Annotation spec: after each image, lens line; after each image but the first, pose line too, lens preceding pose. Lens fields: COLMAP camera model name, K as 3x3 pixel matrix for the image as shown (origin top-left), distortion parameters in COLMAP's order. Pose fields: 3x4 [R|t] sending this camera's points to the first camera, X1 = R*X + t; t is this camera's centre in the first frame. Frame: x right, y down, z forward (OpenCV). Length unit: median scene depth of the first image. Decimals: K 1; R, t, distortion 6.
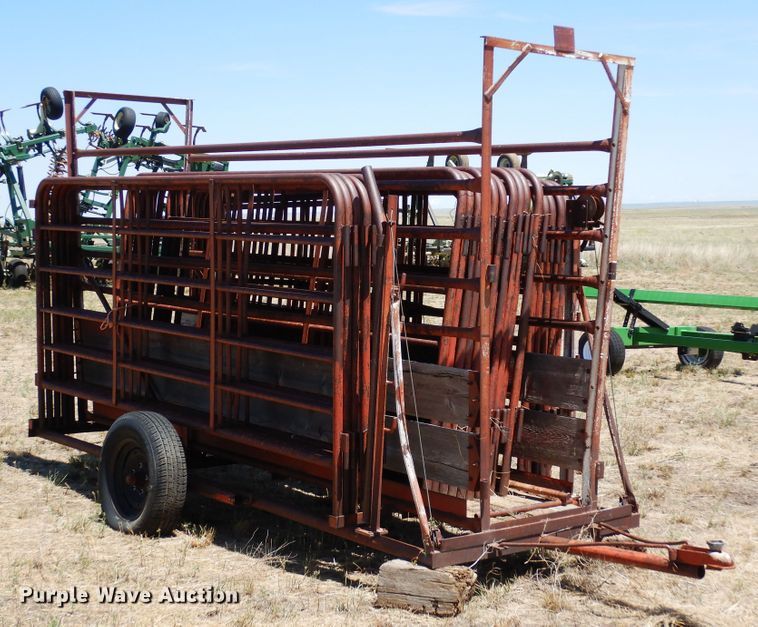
lens RADIAL K [[1323.7, 0, 379.0], [0, 1323.7, 313.5], [0, 0, 1]] dist [0.008155, 0.009974]
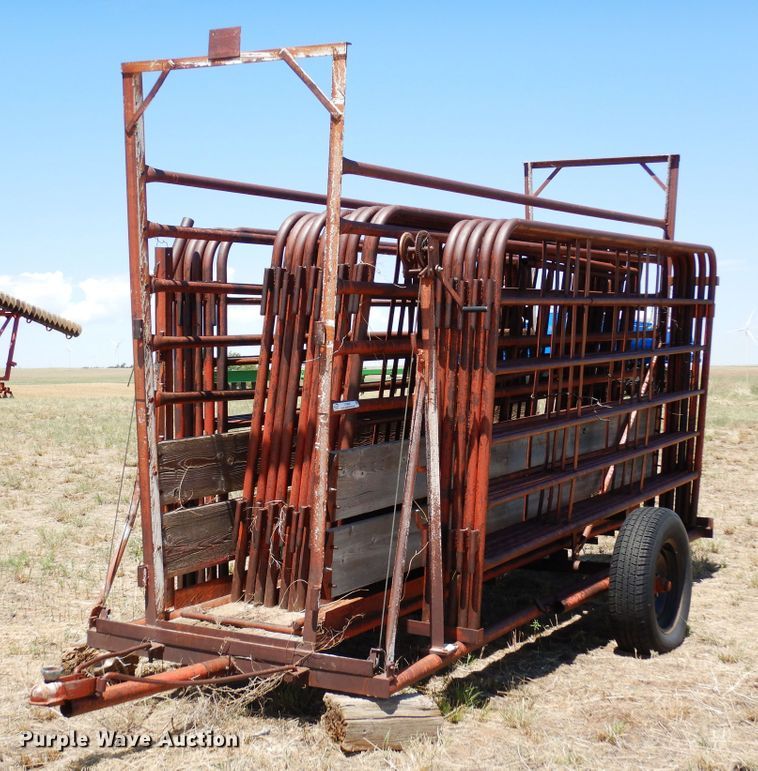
lens RADIAL K [[1342.5, 0, 378.4], [0, 1342.5, 372.6], [0, 0, 1]] dist [0.014214, 0.068235]
pose [[0.374936, 0.030316, -0.926555, 0.892477], [-0.070782, 0.997484, 0.003994, -0.015234], [0.924345, 0.064086, 0.376139, 0.747843]]
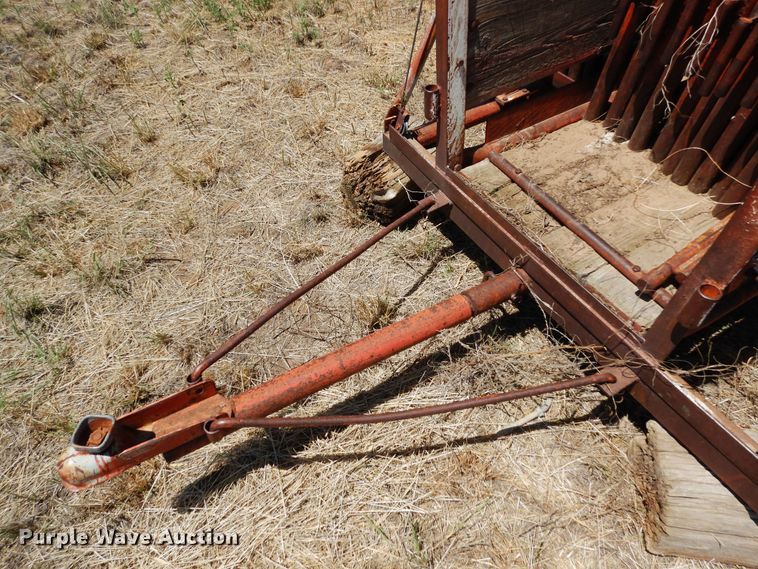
lens RADIAL K [[541.5, 0, 379.0], [0, 541.5, 284.5], [0, 0, 1]] dist [0.007836, 0.001460]
pose [[-0.156384, 0.738862, -0.655459, 0.273145], [-0.023425, 0.660663, 0.750317, 0.010452], [0.987418, 0.132692, -0.086009, 0.939917]]
